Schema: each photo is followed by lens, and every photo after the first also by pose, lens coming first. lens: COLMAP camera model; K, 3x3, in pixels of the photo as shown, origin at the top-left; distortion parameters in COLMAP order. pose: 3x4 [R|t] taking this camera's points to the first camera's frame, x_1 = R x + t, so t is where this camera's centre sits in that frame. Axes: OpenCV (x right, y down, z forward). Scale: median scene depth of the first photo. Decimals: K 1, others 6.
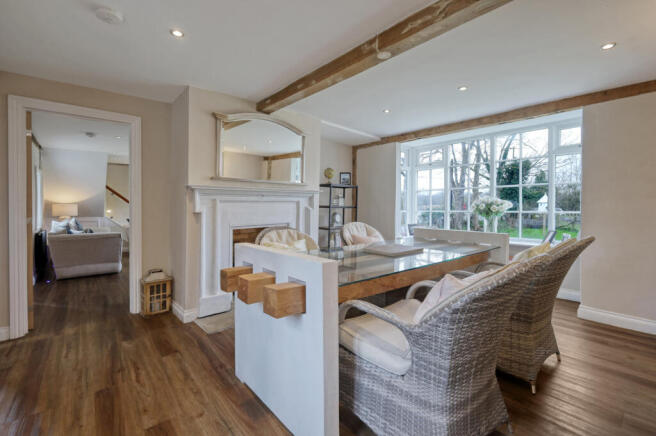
lens RADIAL K [[291.7, 0, 331.4], [0, 291.7, 212.1], [0, 0, 1]] dist [-0.001086, -0.000197]
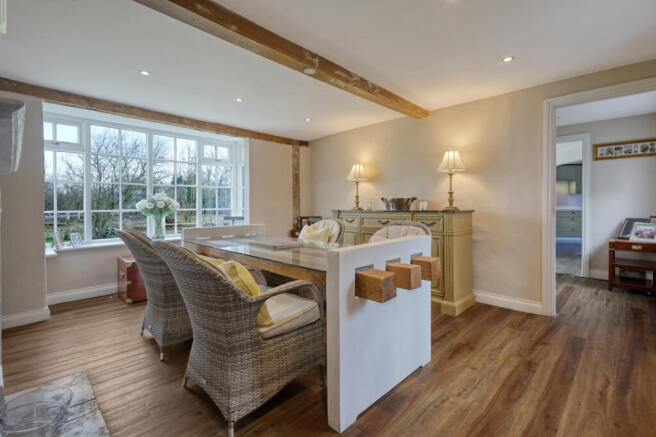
lens RADIAL K [[291.7, 0, 331.4], [0, 291.7, 212.6], [0, 0, 1]] dist [-0.001086, -0.000197]
pose [[-0.075947, -0.019956, 0.996912, -0.844664], [0.023912, 0.999476, 0.021829, -0.000868], [-0.996825, 0.025496, -0.075430, 0.868644]]
